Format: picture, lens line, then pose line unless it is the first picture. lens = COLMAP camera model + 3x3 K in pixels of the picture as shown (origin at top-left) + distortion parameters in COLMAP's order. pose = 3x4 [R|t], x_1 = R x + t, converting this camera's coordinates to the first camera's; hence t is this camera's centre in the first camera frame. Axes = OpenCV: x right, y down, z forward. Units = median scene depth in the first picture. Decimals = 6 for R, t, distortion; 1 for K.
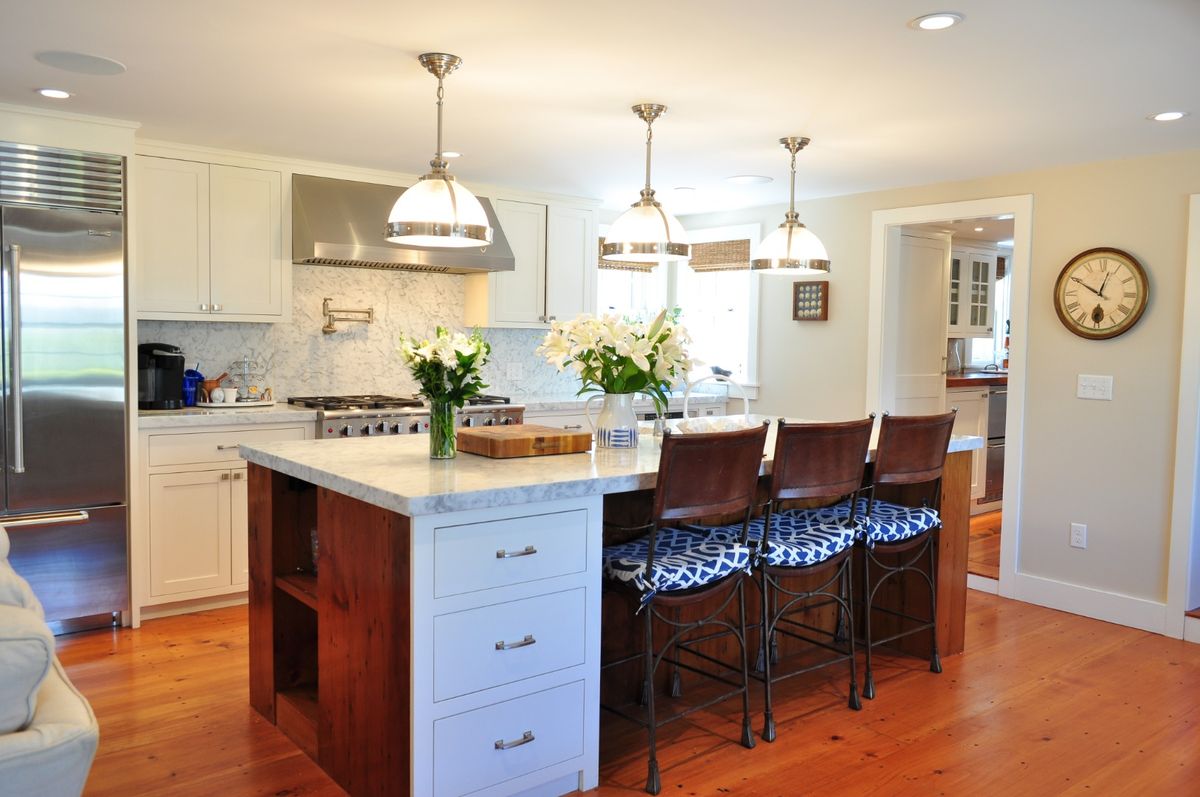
lens RADIAL K [[939.8, 0, 591.0], [0, 939.8, 398.0], [0, 0, 1]] dist [-0.027974, 0.005141]
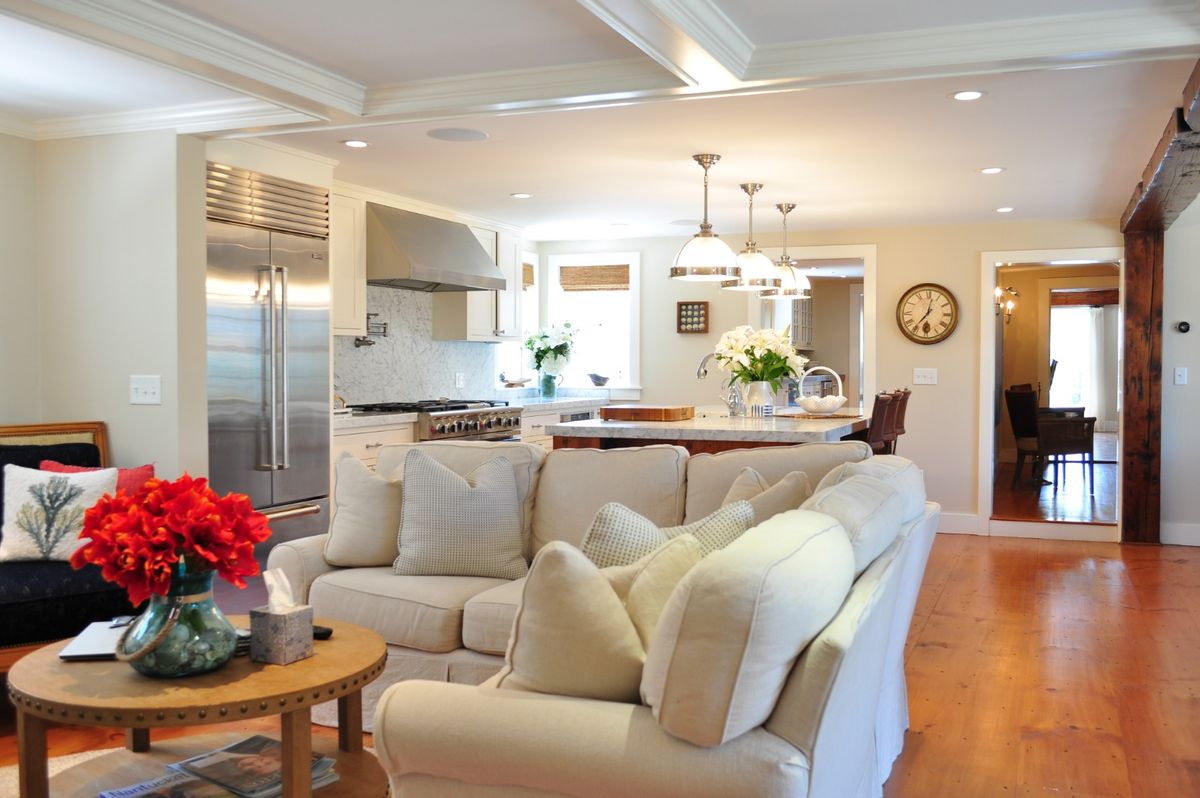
lens RADIAL K [[1086.8, 0, 655.8], [0, 1086.8, 384.5], [0, 0, 1]] dist [-0.032005, 0.000000]
pose [[0.864289, -0.026841, 0.502280, -0.697437], [0.046010, 0.998608, -0.025807, 0.026239], [-0.500888, 0.045414, 0.864320, -0.278756]]
